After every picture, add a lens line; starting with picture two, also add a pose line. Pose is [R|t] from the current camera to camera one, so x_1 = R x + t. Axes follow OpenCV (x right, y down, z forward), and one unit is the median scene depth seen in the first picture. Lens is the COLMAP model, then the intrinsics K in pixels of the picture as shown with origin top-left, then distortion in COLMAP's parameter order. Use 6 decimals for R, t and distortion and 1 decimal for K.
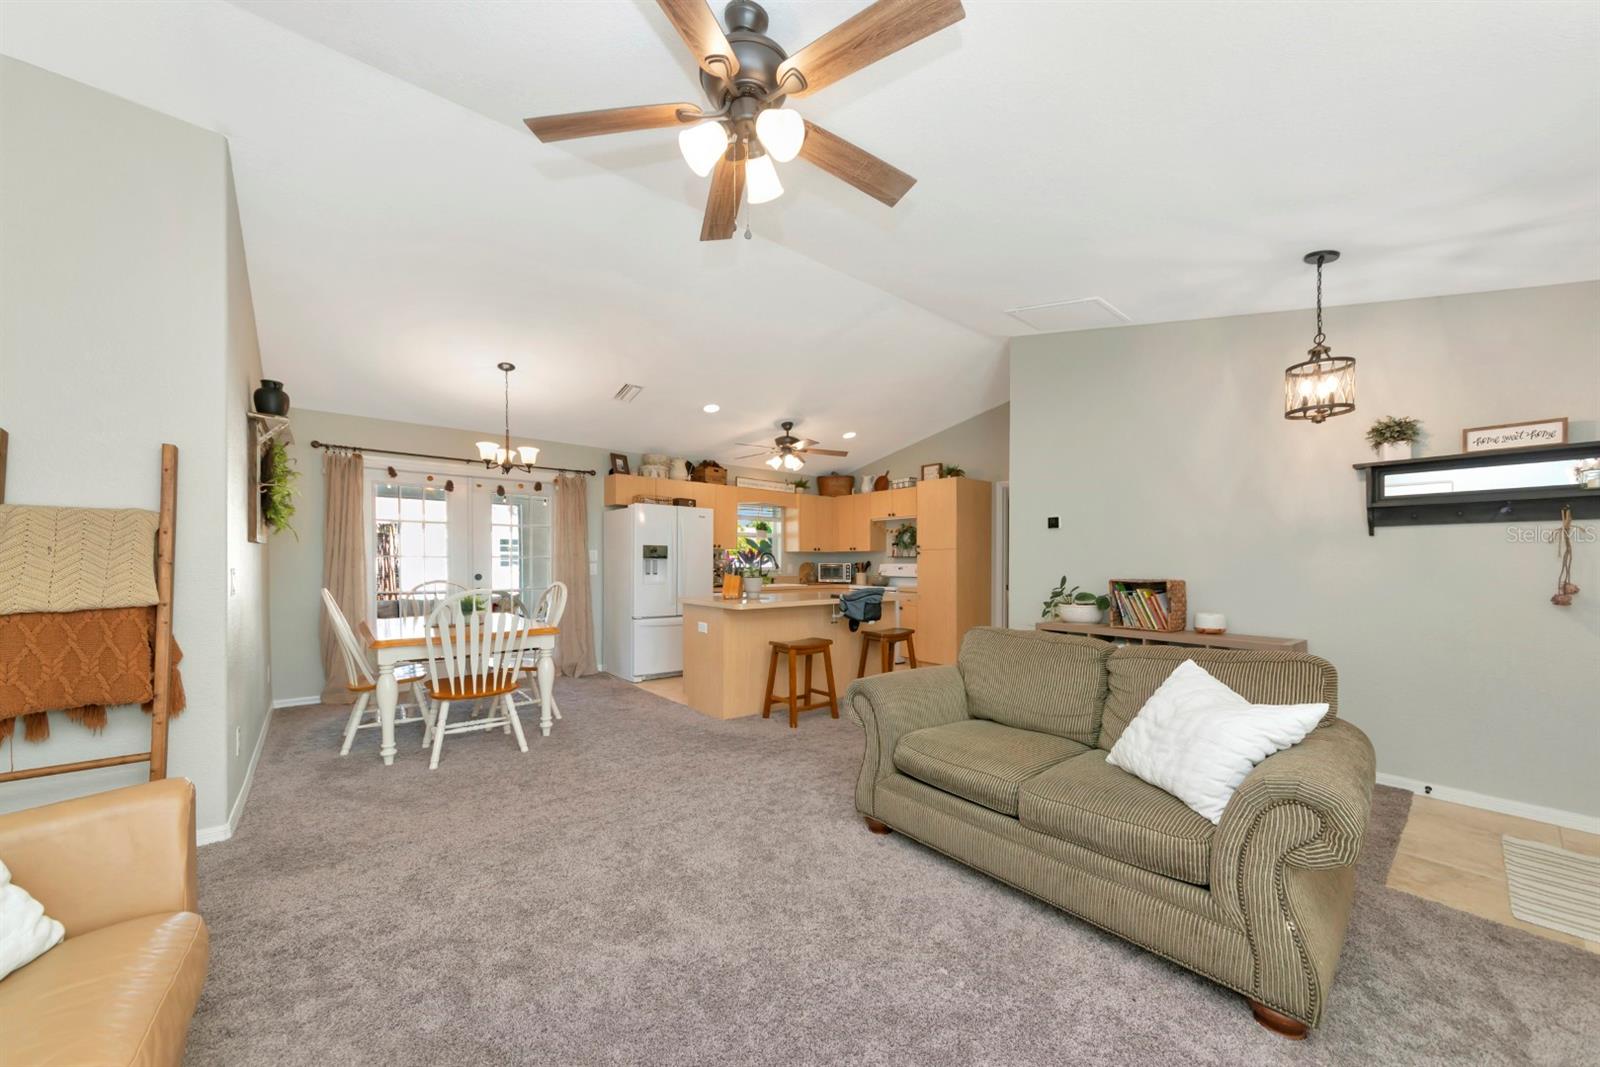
lens RADIAL K [[567.6, 0, 791.3], [0, 567.6, 563.4], [0, 0, 1]] dist [-0.001322, -0.000070]
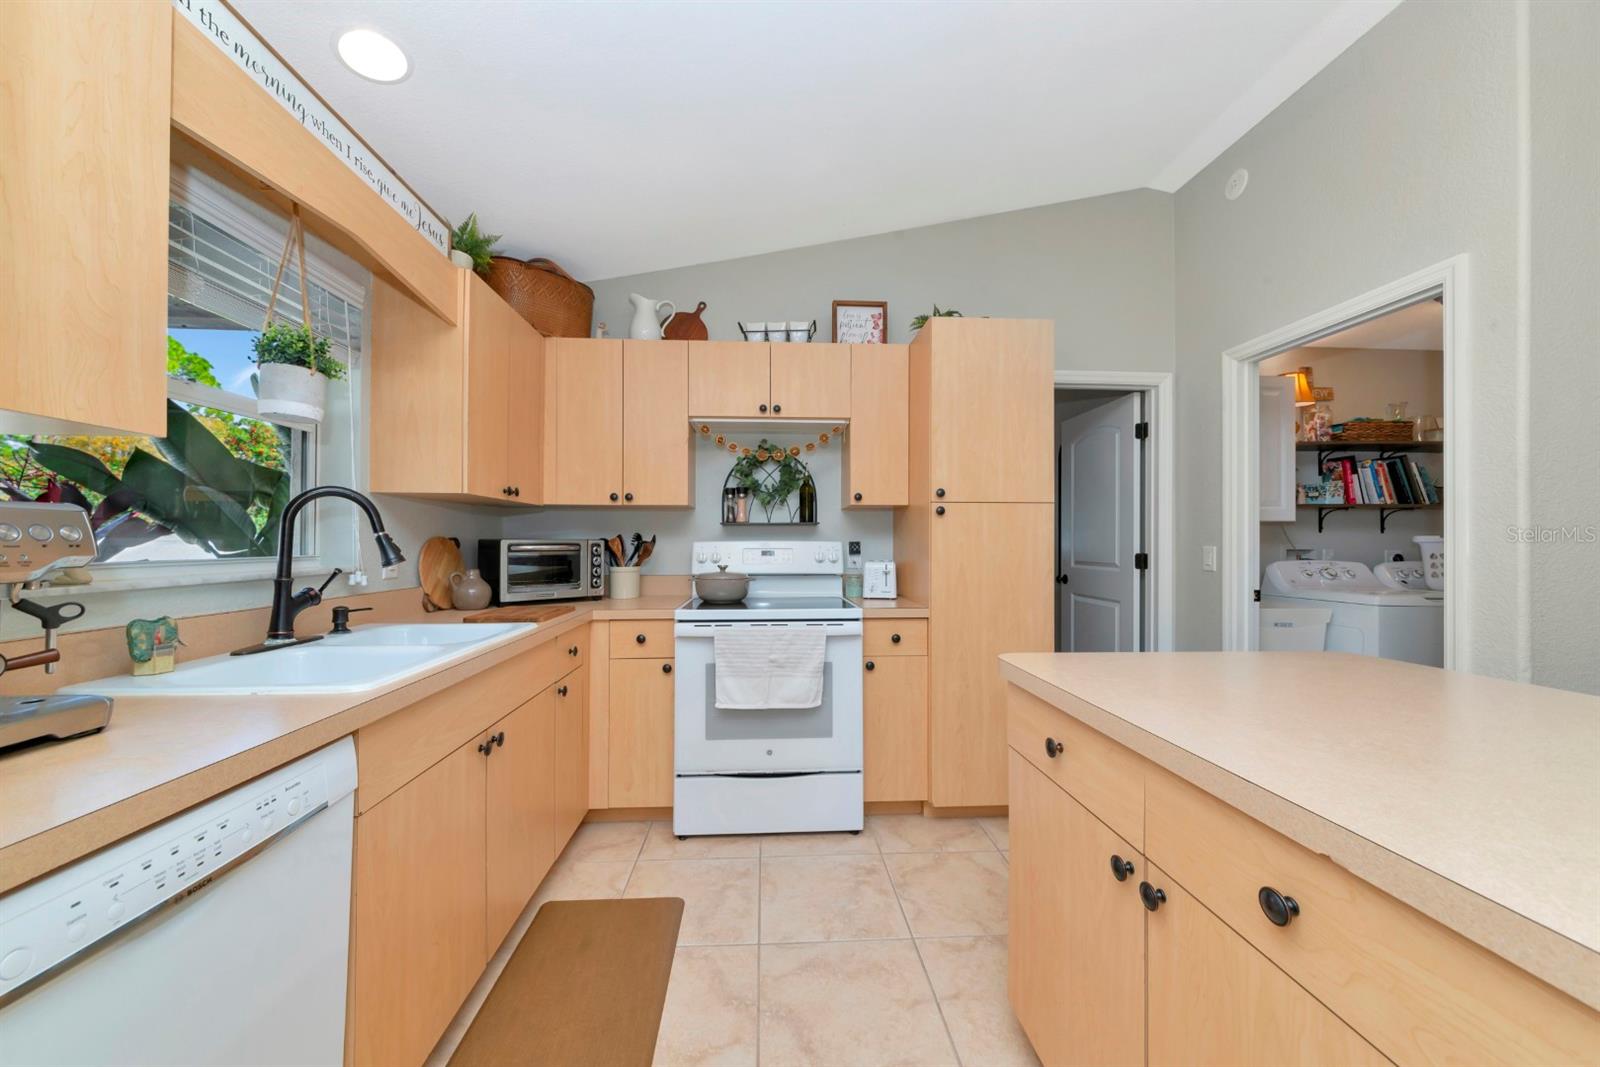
lens RADIAL K [[560.1, 0, 788.7], [0, 560.1, 539.2], [0, 0, 1]] dist [0.002012, 0.000008]
pose [[0.580482, 0.003363, 0.814266, -0.138203], [0.000668, 0.999989, -0.004606, 0.001439], [-0.814273, 0.003218, 0.580473, 0.940172]]
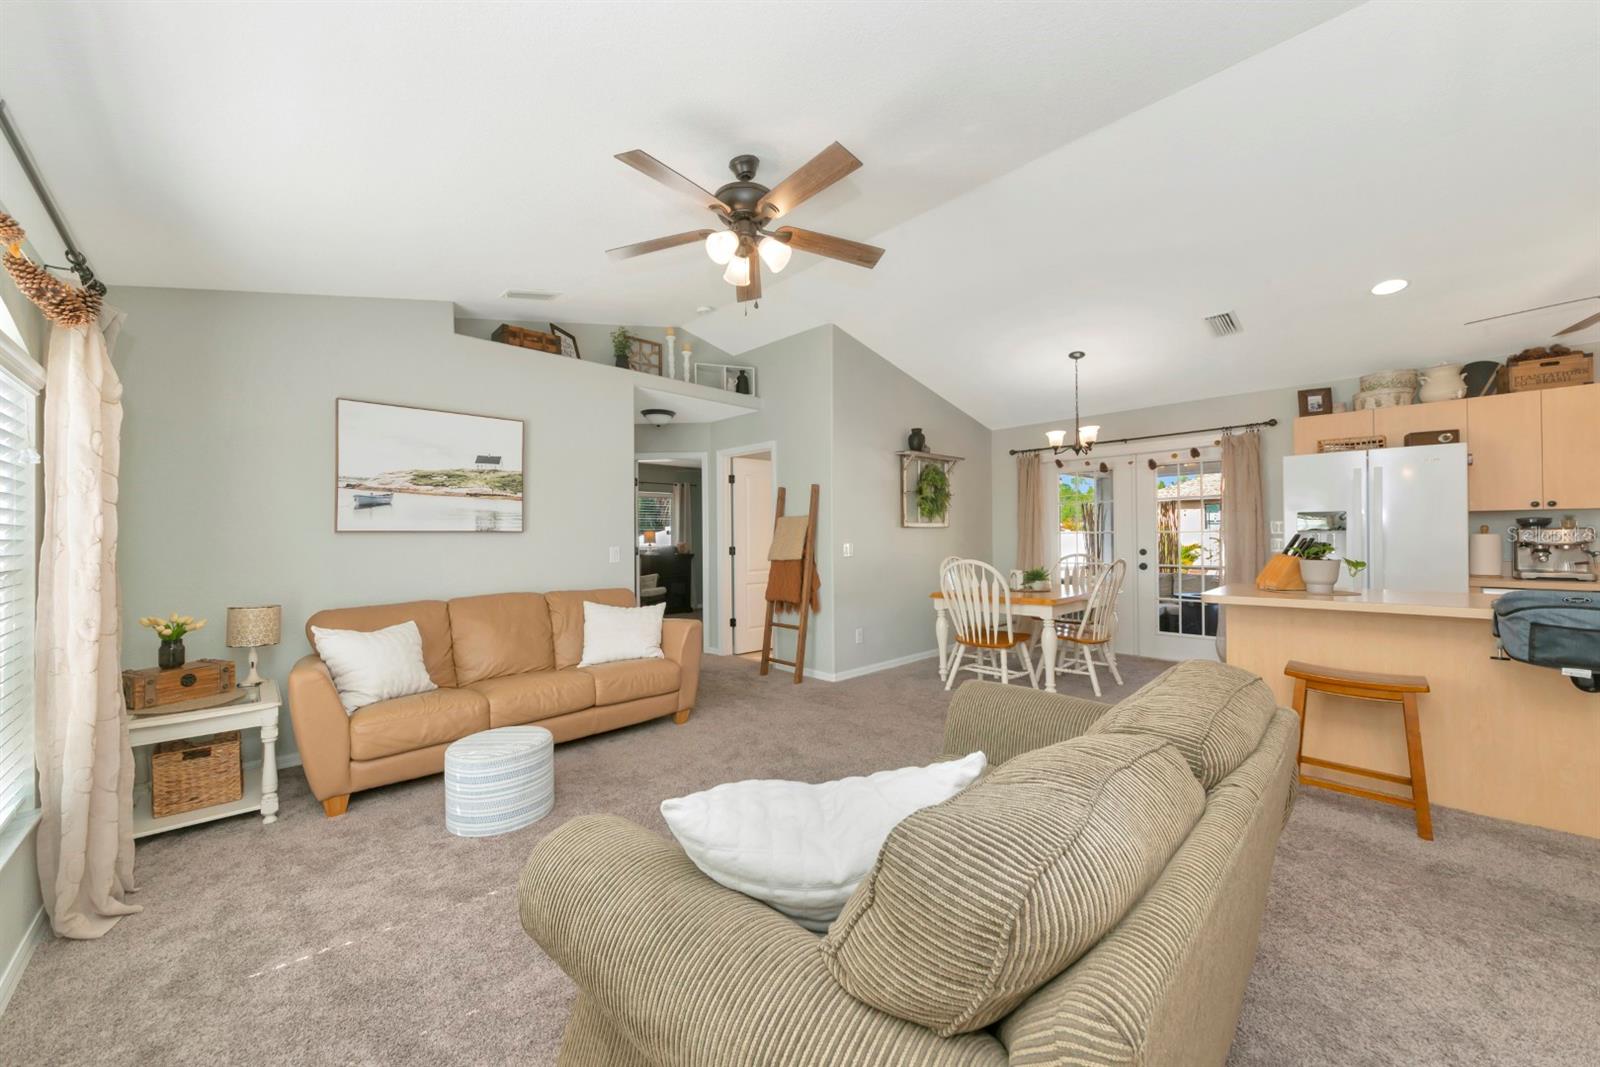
lens RADIAL K [[589.9, 0, 800.0], [0, 589.9, 533.5], [0, 0, 1]] dist [-0.000753, -0.000059]
pose [[0.093870, -0.013778, -0.995489, 0.403939], [0.005332, 0.999897, -0.013336, 0.000964], [0.995570, -0.004056, 0.093933, 0.278206]]
